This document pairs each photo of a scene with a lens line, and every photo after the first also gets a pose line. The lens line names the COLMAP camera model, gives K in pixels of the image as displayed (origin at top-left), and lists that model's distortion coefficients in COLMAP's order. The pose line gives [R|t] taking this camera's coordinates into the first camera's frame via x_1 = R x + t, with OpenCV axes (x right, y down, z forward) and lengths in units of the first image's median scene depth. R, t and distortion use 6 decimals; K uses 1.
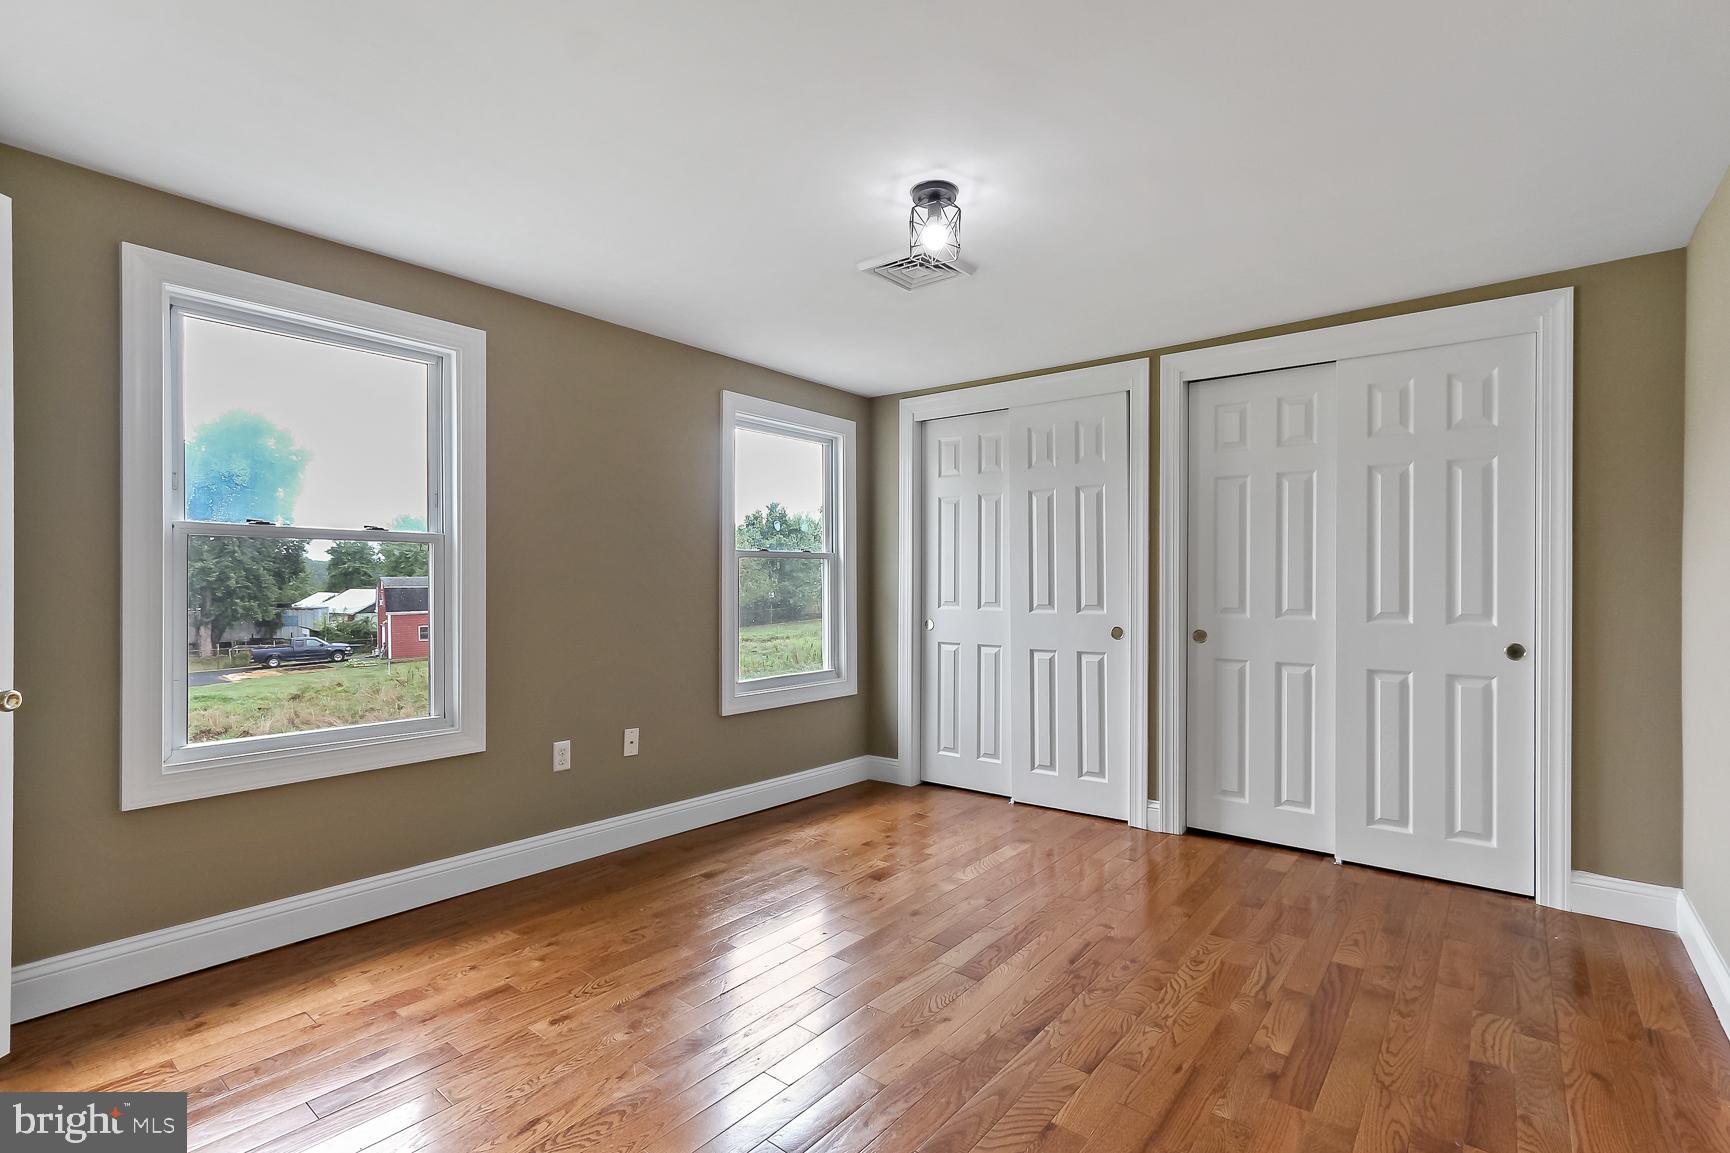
lens RADIAL K [[790.2, 0, 878.3], [0, 790.2, 582.9], [0, 0, 1]] dist [-0.001153, 0.001132]
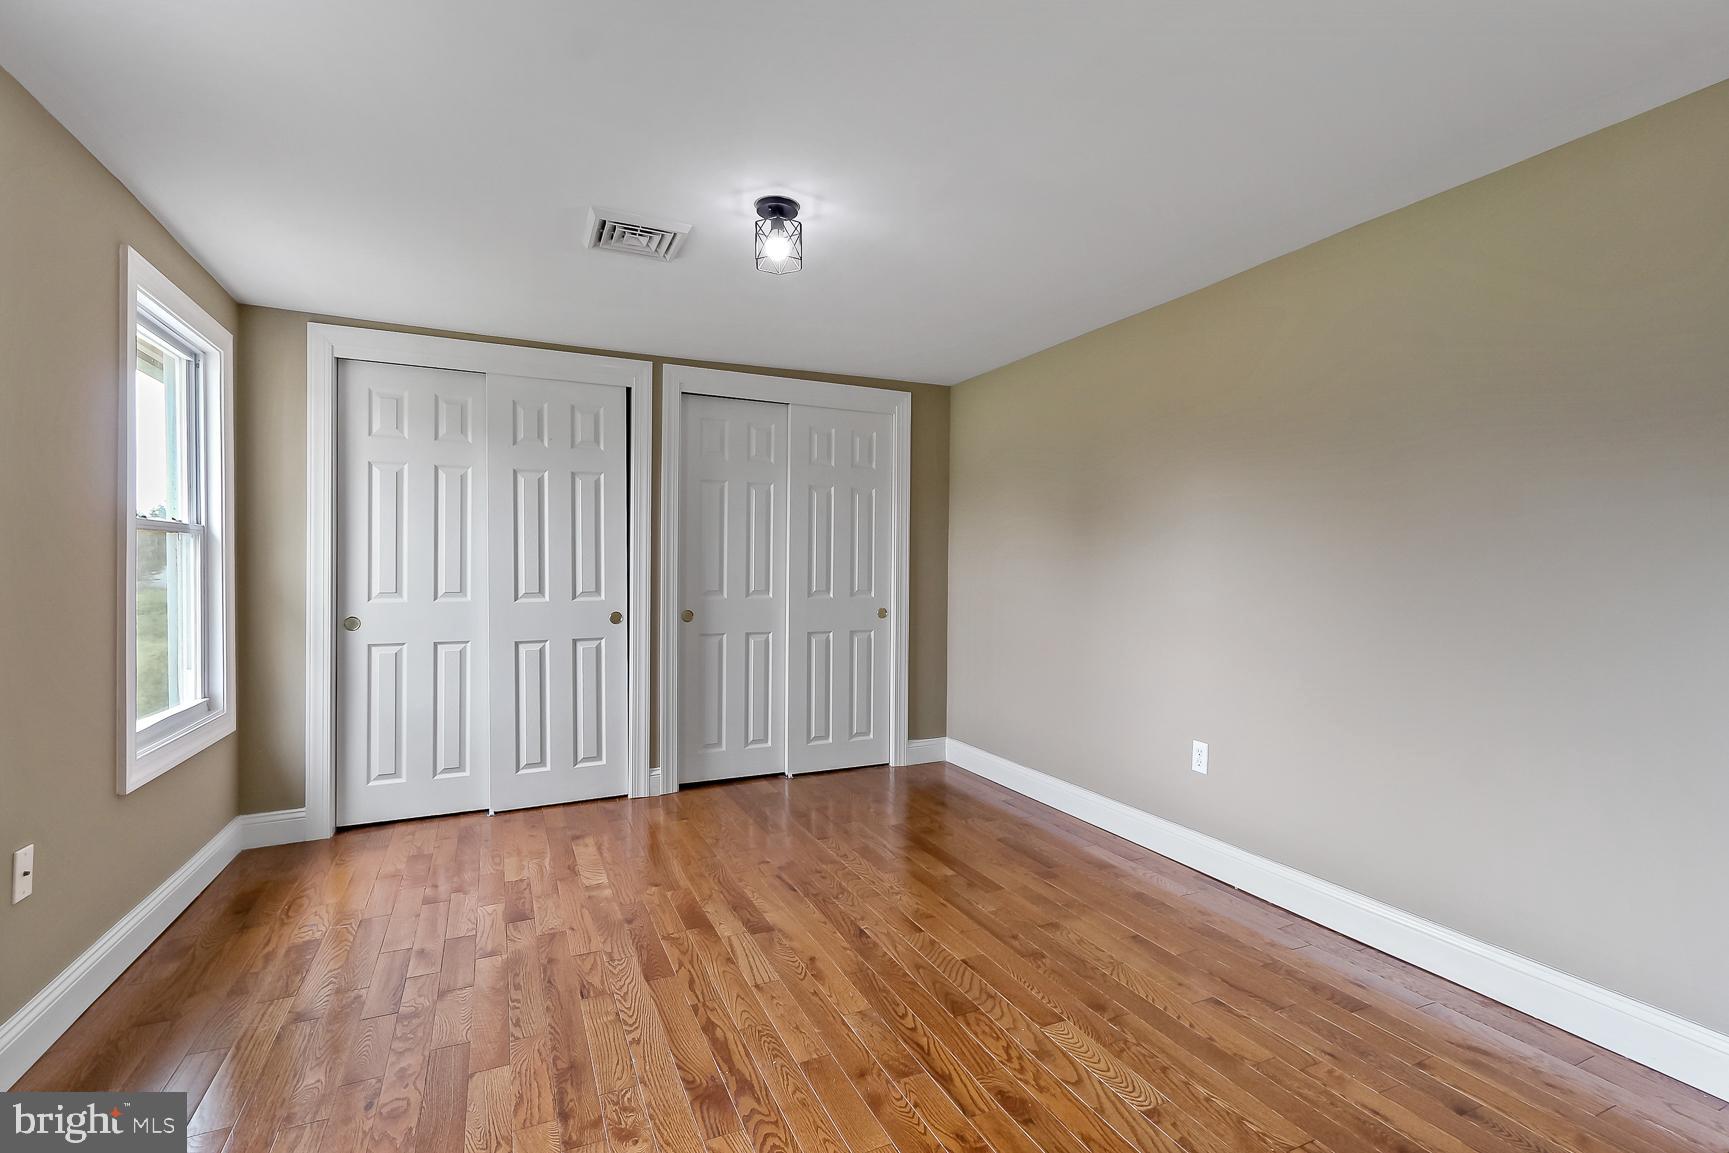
lens RADIAL K [[789.8, 0, 882.2], [0, 789.8, 580.4], [0, 0, 1]] dist [-0.001153, 0.001132]
pose [[0.441345, -0.014278, 0.897224, -0.499044], [-0.002622, 0.999849, 0.017201, -0.004988], [-0.897334, -0.009944, 0.441240, 0.238005]]
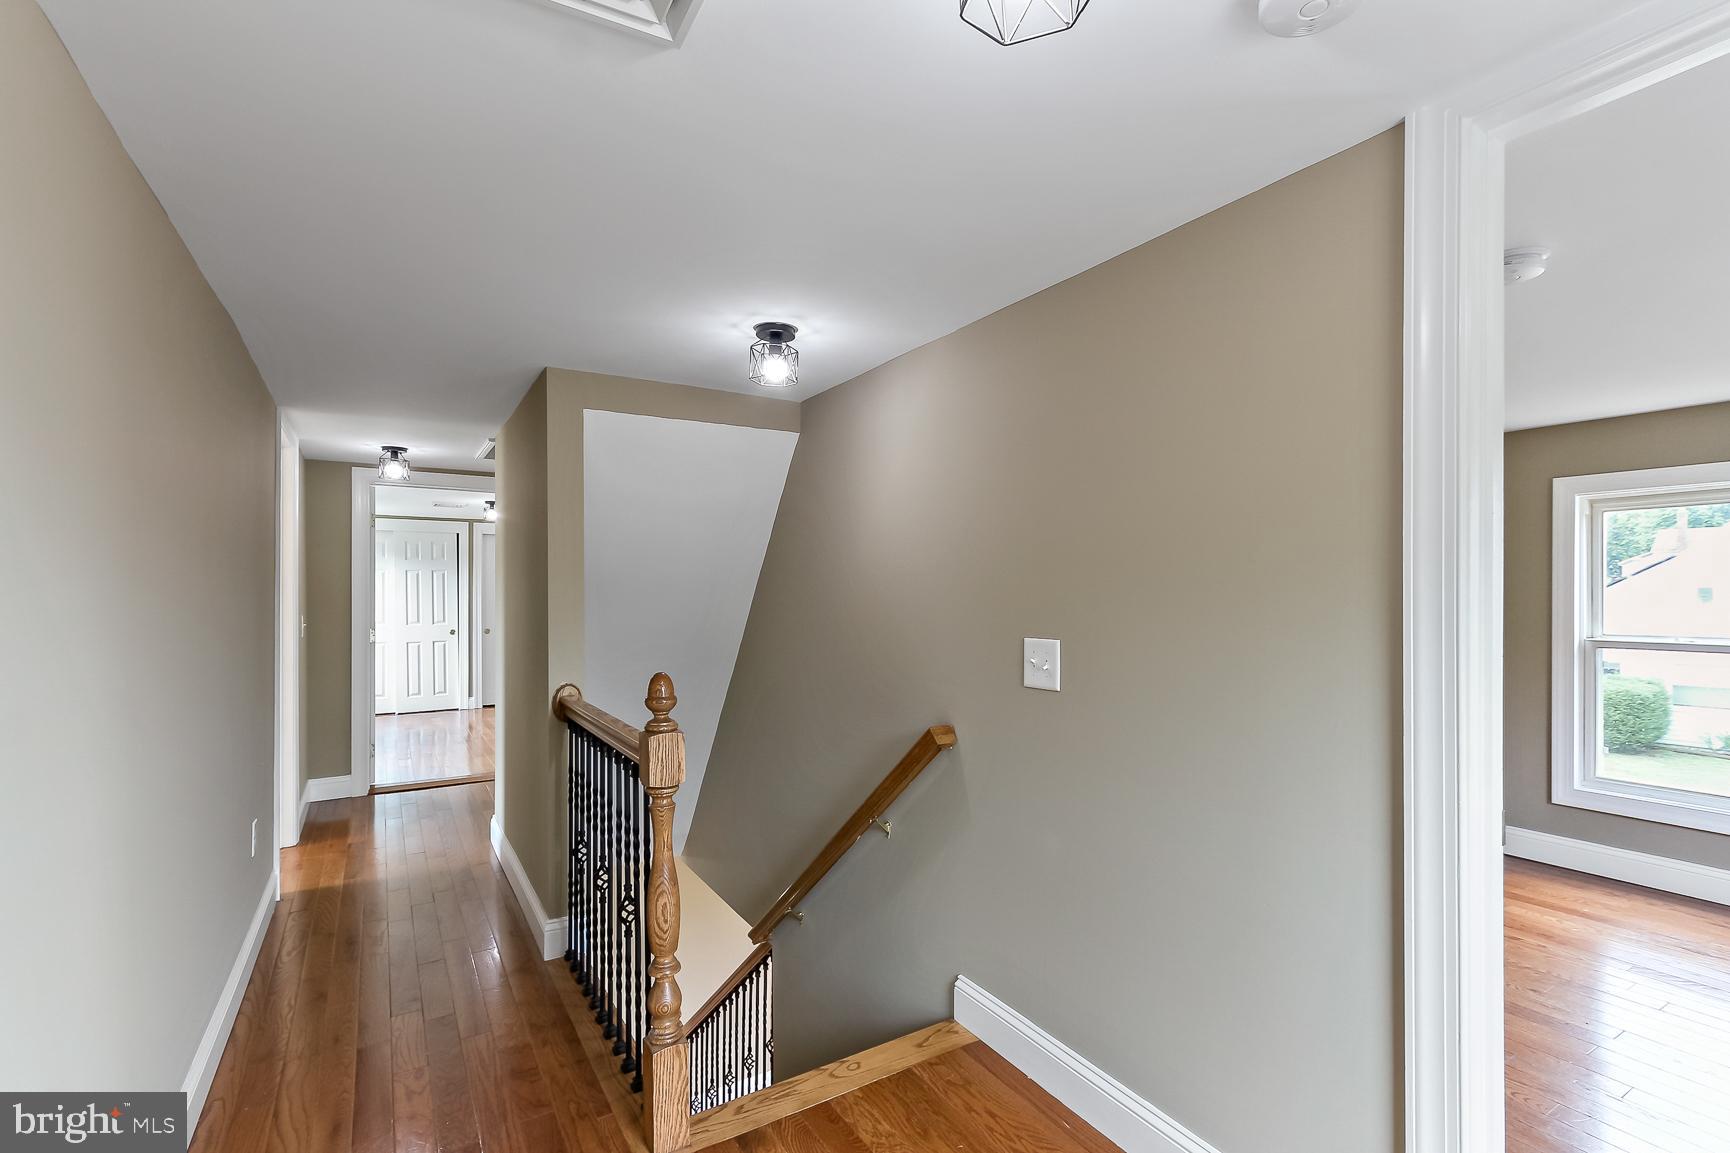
lens RADIAL K [[790.2, 0, 863.8], [0, 790.2, 600.2], [0, 0, 1]] dist [-0.001153, 0.001132]
pose [[0.350296, -0.005303, 0.936624, -1.595549], [0.004485, 0.999982, 0.003985, -0.040092], [-0.936628, 0.002805, 0.350313, -1.075548]]
